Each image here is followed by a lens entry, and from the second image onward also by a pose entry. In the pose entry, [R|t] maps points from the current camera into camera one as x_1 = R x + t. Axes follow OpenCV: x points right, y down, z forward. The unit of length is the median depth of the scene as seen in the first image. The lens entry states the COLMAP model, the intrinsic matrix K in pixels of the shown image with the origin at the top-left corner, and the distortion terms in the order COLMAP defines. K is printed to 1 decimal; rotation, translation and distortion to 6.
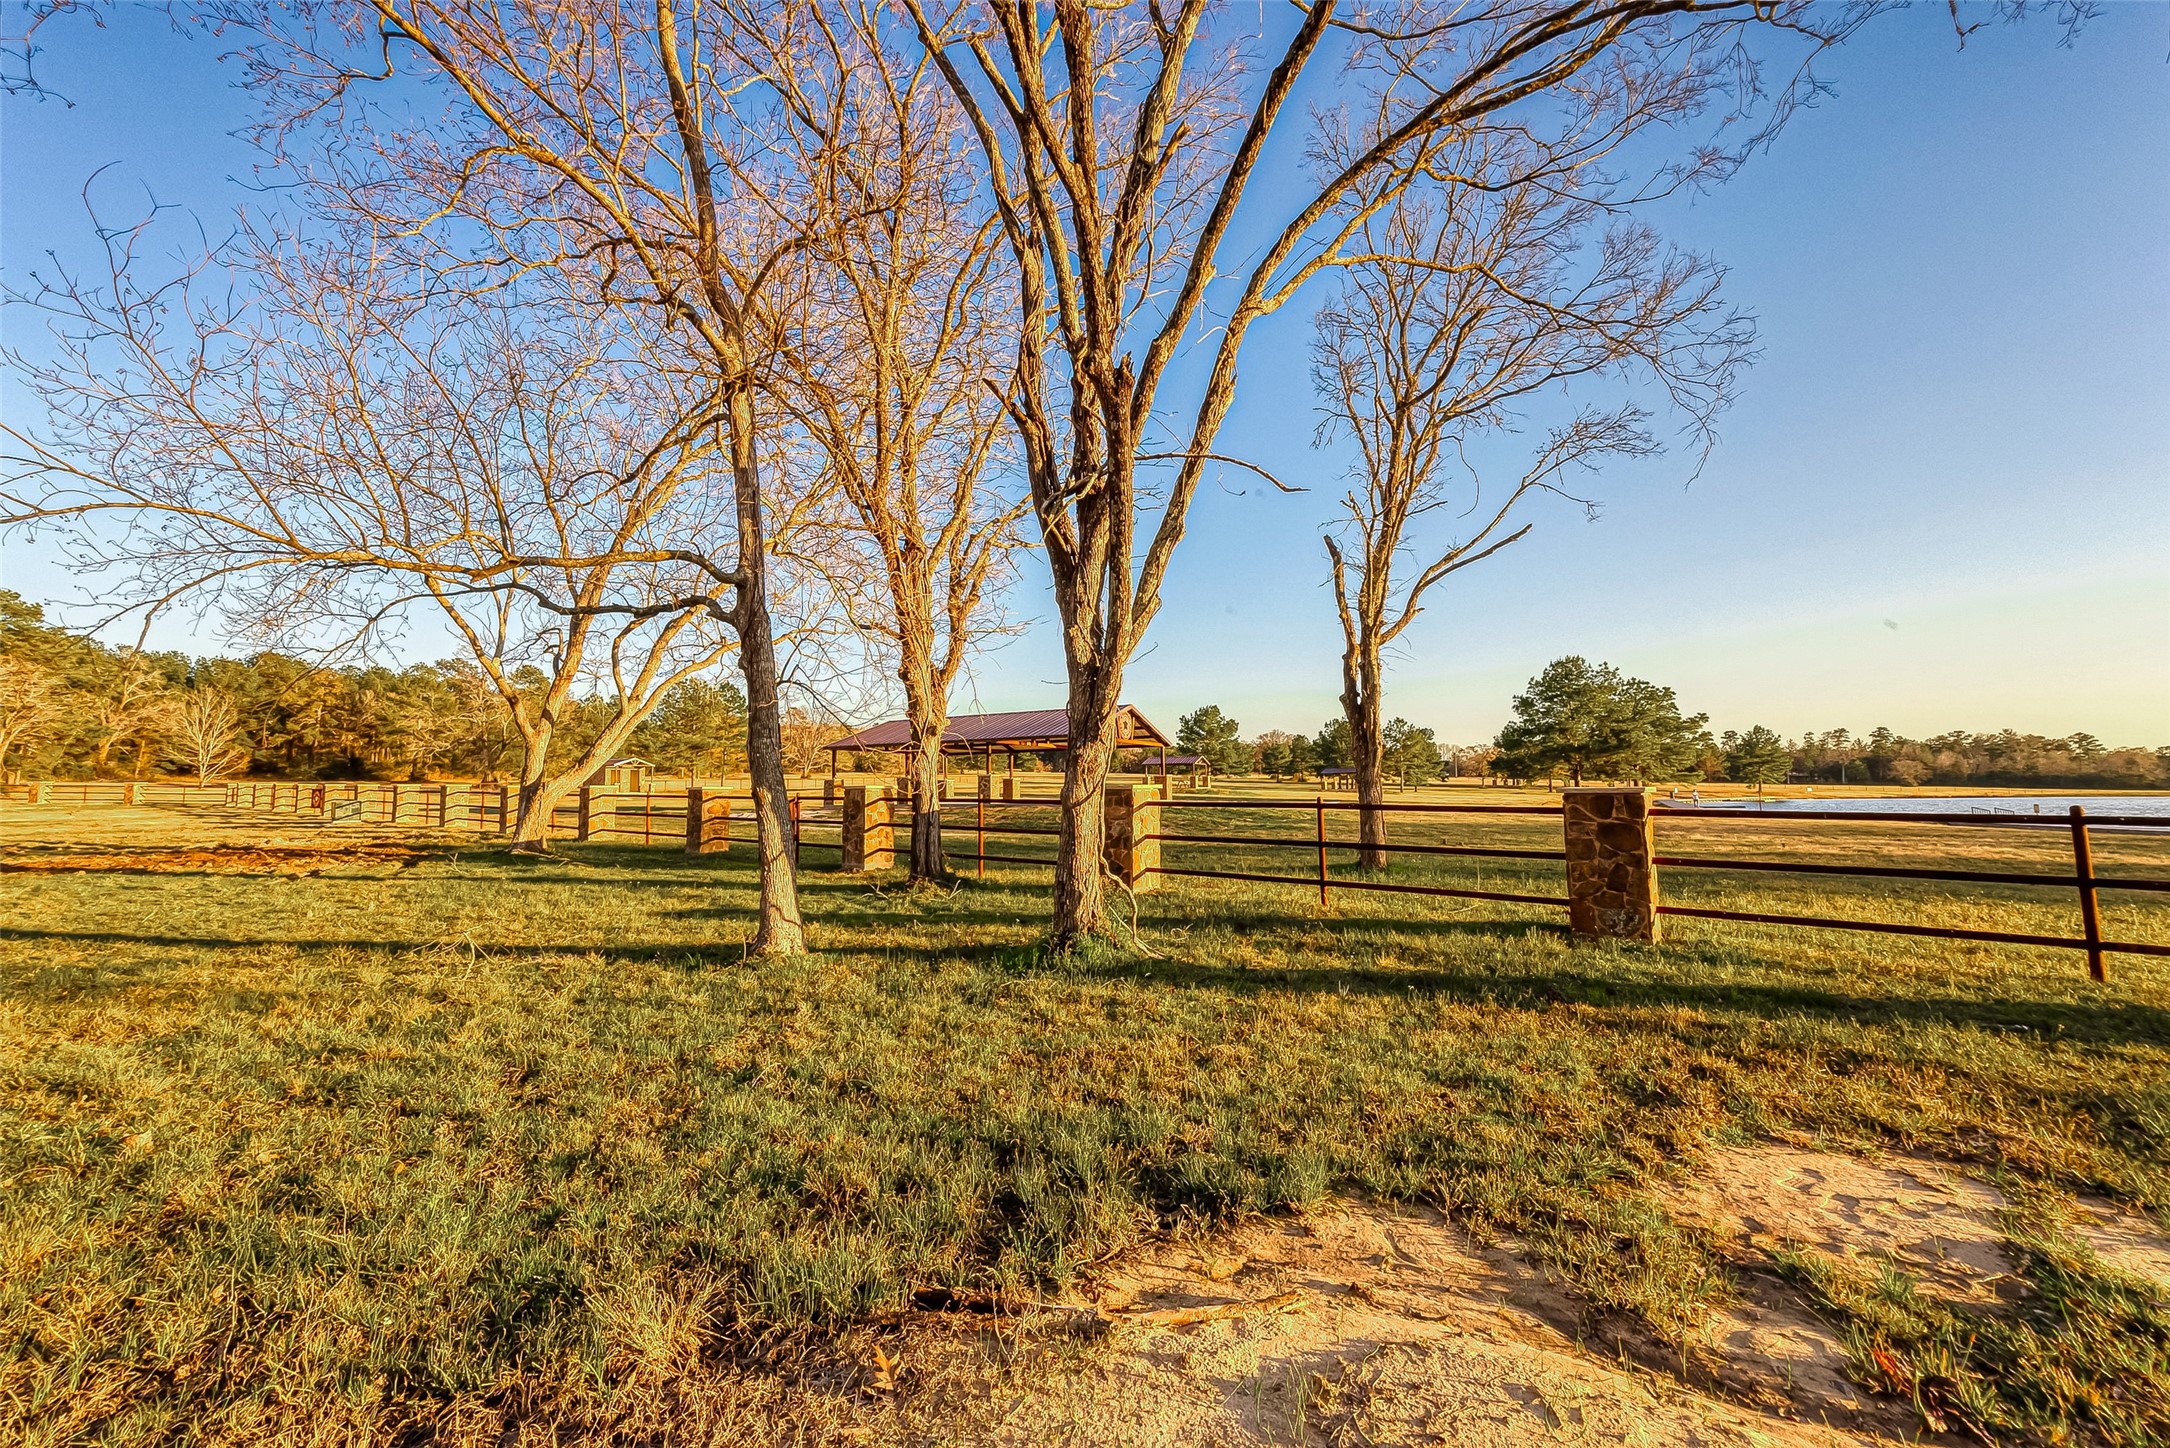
lens RADIAL K [[839.0, 0, 1077.7], [0, 839.0, 729.1], [0, 0, 1]] dist [0.001692, 0.000138]
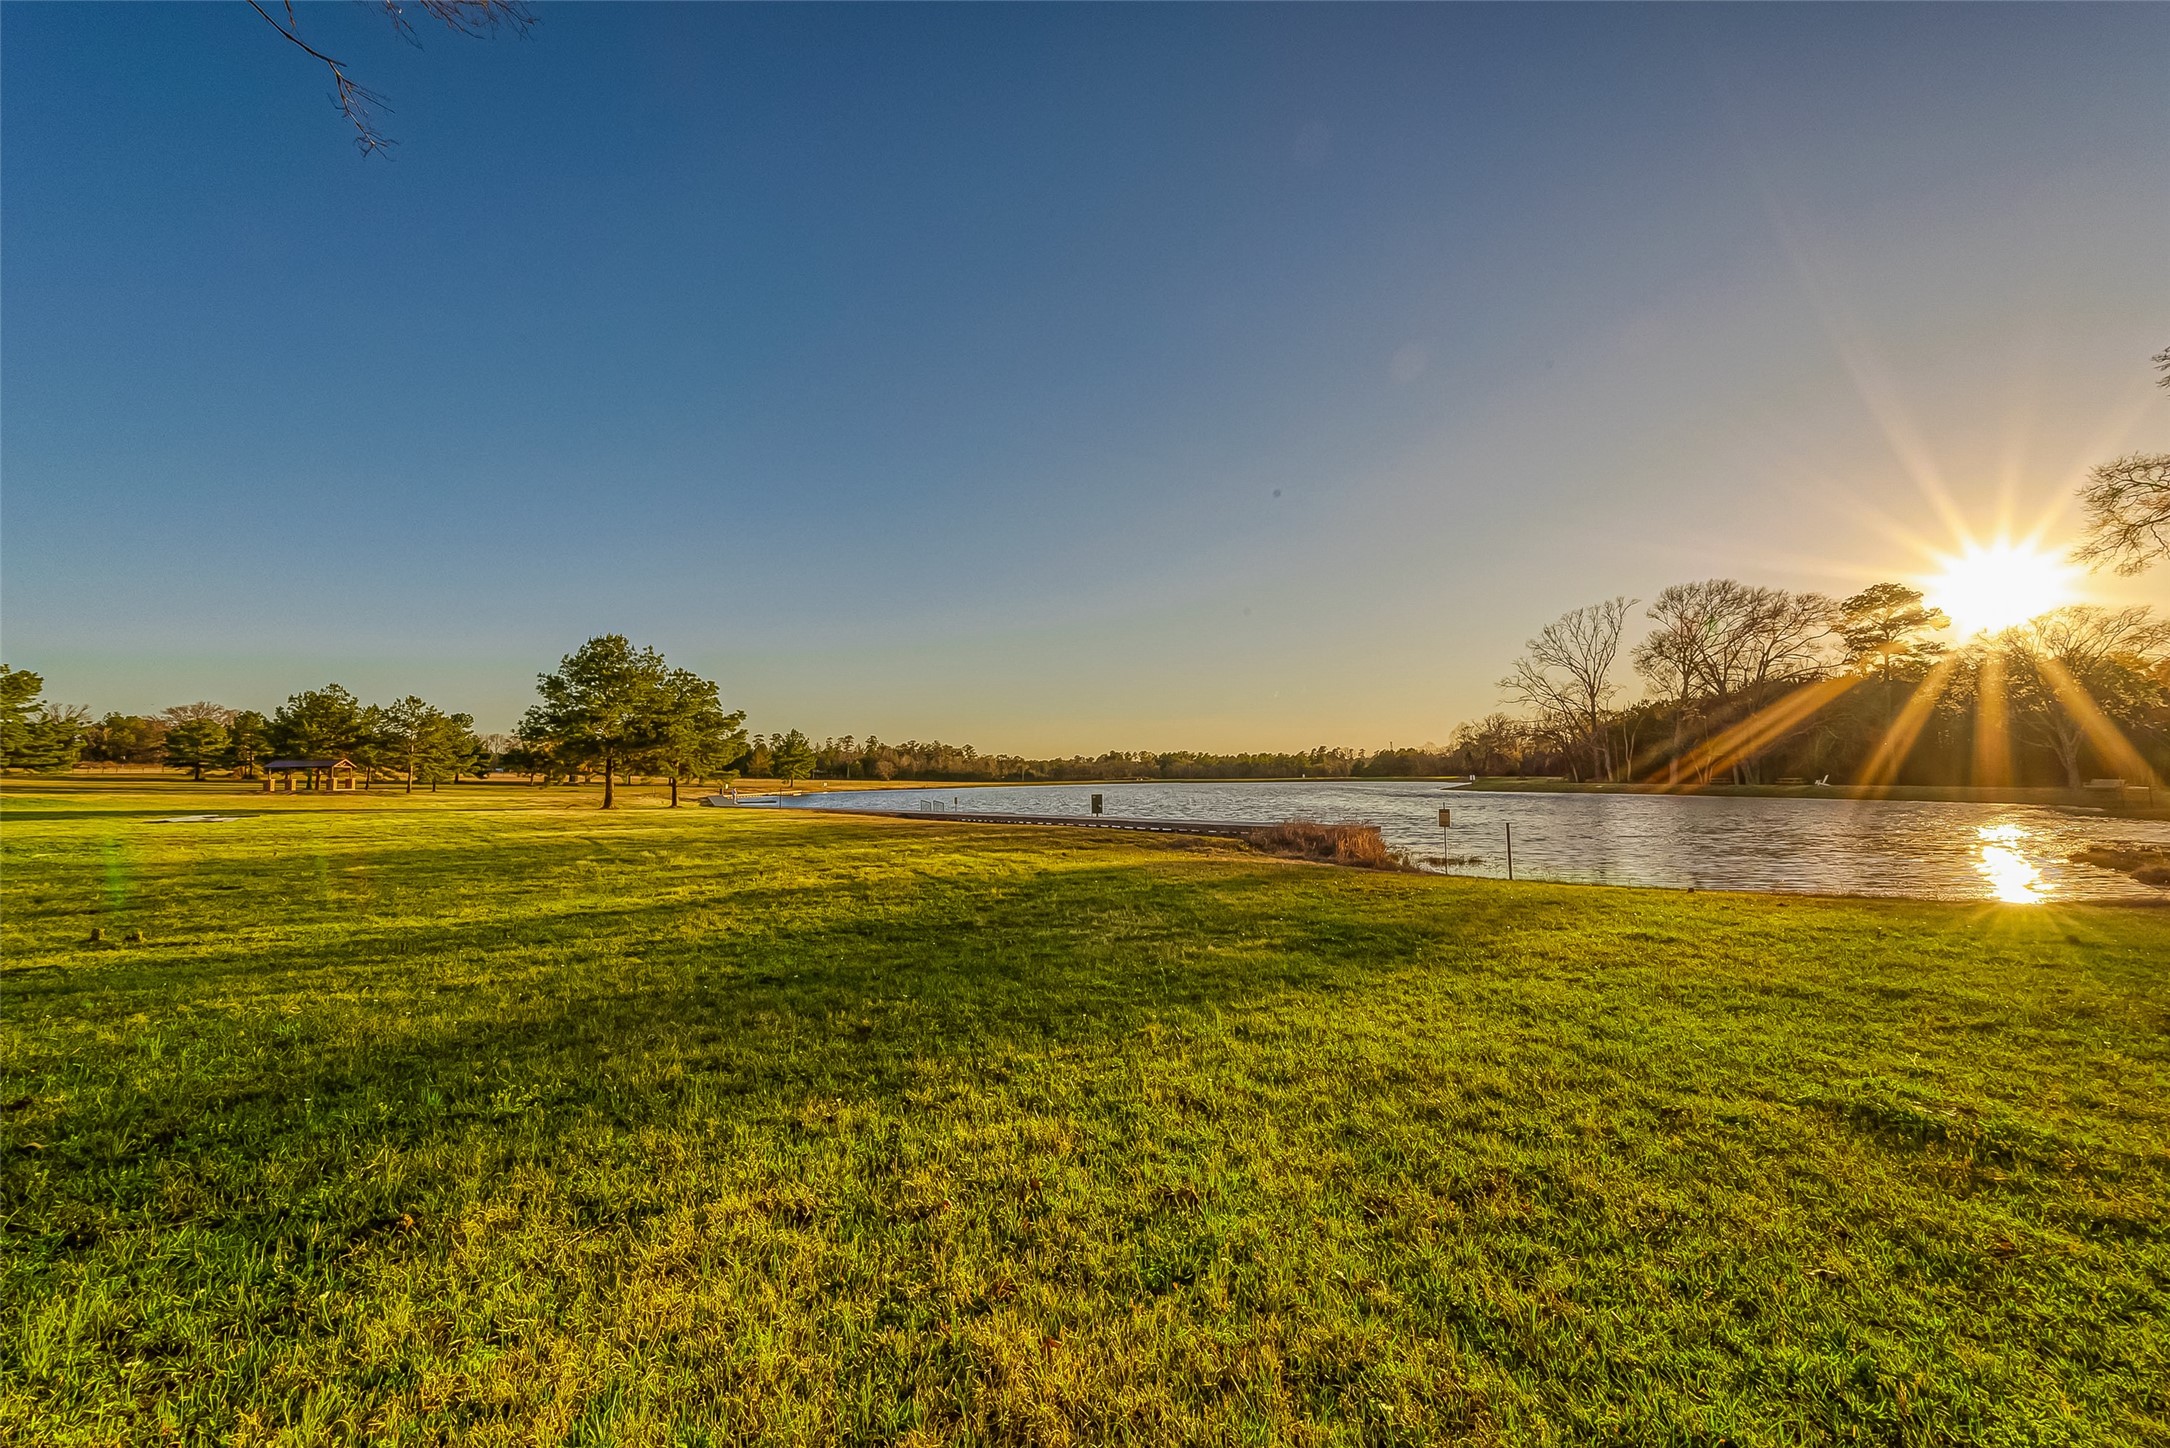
lens RADIAL K [[839.0, 0, 1081.9], [0, 839.0, 724.9], [0, 0, 1]] dist [0.001692, 0.000138]
pose [[0.532692, 0.052554, 0.844676, 0.117331], [-0.052822, 0.998189, -0.028794, 0.004911], [-0.844659, -0.029280, 0.534503, 0.126025]]
